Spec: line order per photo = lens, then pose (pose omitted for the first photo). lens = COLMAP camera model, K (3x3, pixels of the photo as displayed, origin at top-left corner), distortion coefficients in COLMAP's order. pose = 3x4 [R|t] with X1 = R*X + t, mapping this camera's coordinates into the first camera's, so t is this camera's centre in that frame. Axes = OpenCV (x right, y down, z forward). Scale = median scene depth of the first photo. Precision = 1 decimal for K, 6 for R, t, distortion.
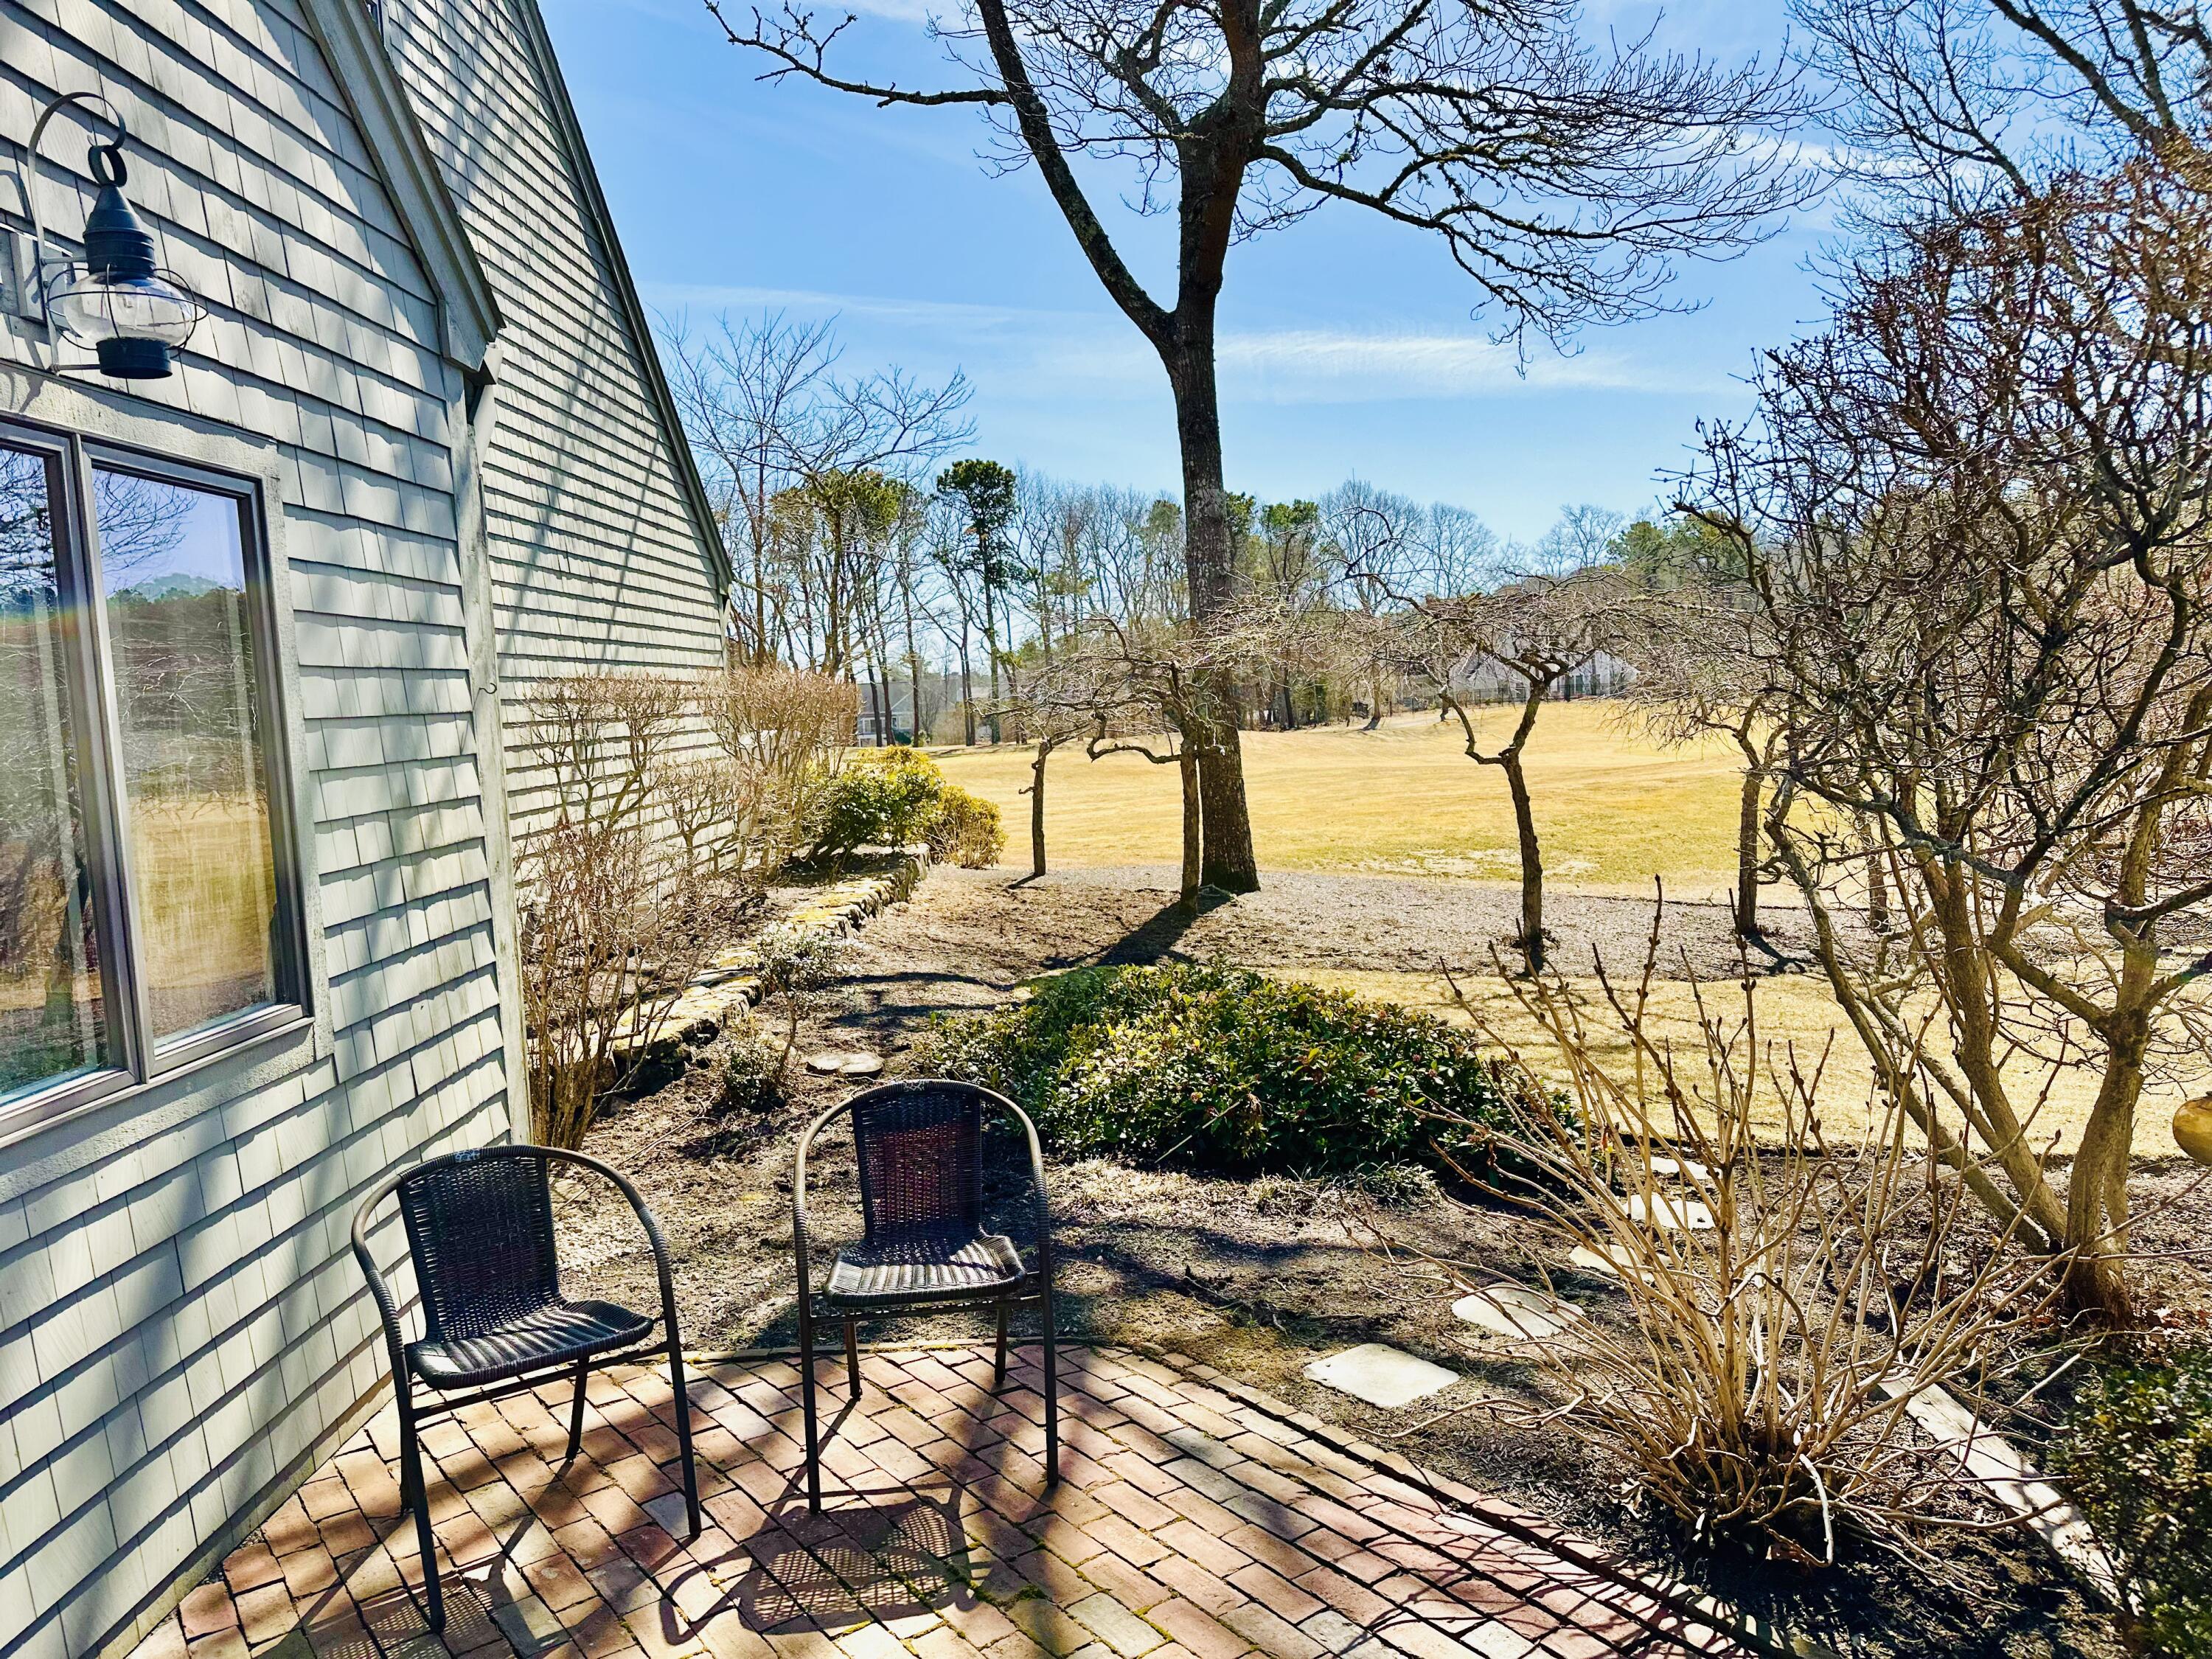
lens RADIAL K [[1577.3, 0, 1107.9], [0, 1577.3, 833.6], [0, 0, 1]] dist [0.188258, -0.002347]
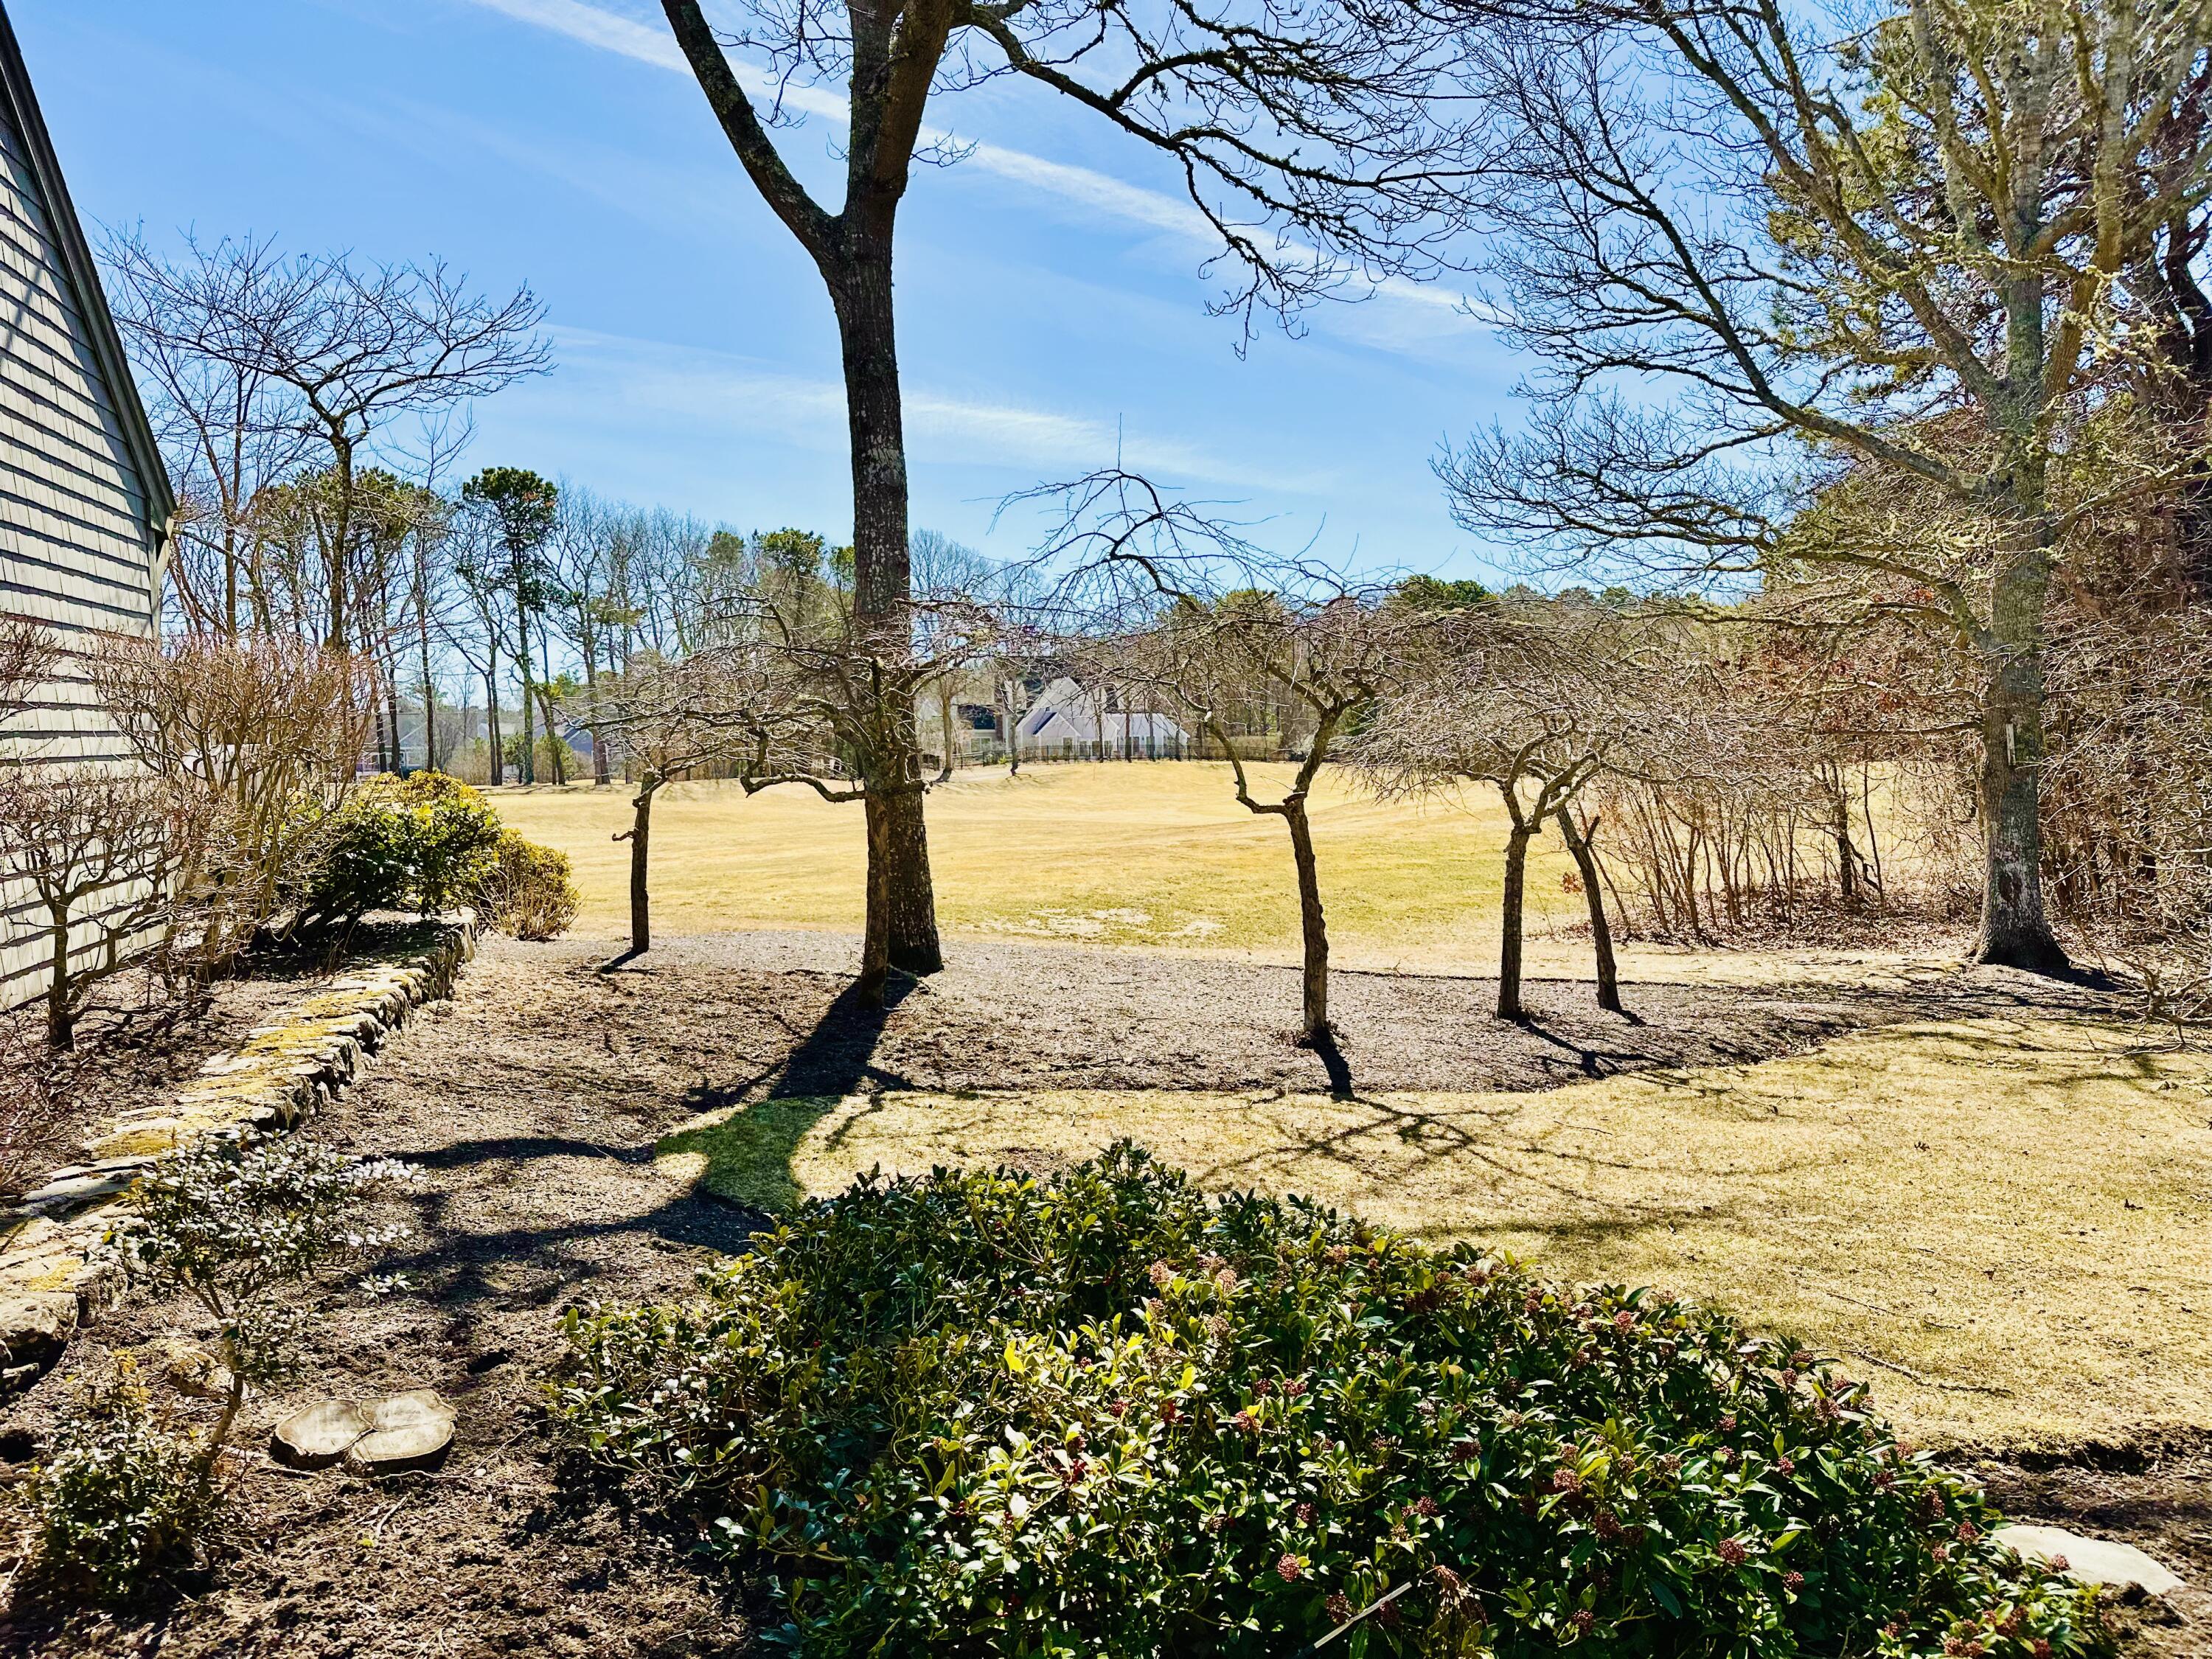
lens RADIAL K [[1645.7, 0, 1100.4], [0, 1645.7, 819.1], [0, 0, 1]] dist [0.211548, -0.245426]
pose [[0.966459, 0.020411, 0.256008, -0.039771], [-0.009714, 0.999029, -0.042980, -0.004267], [-0.256637, 0.039052, 0.965719, 0.204410]]
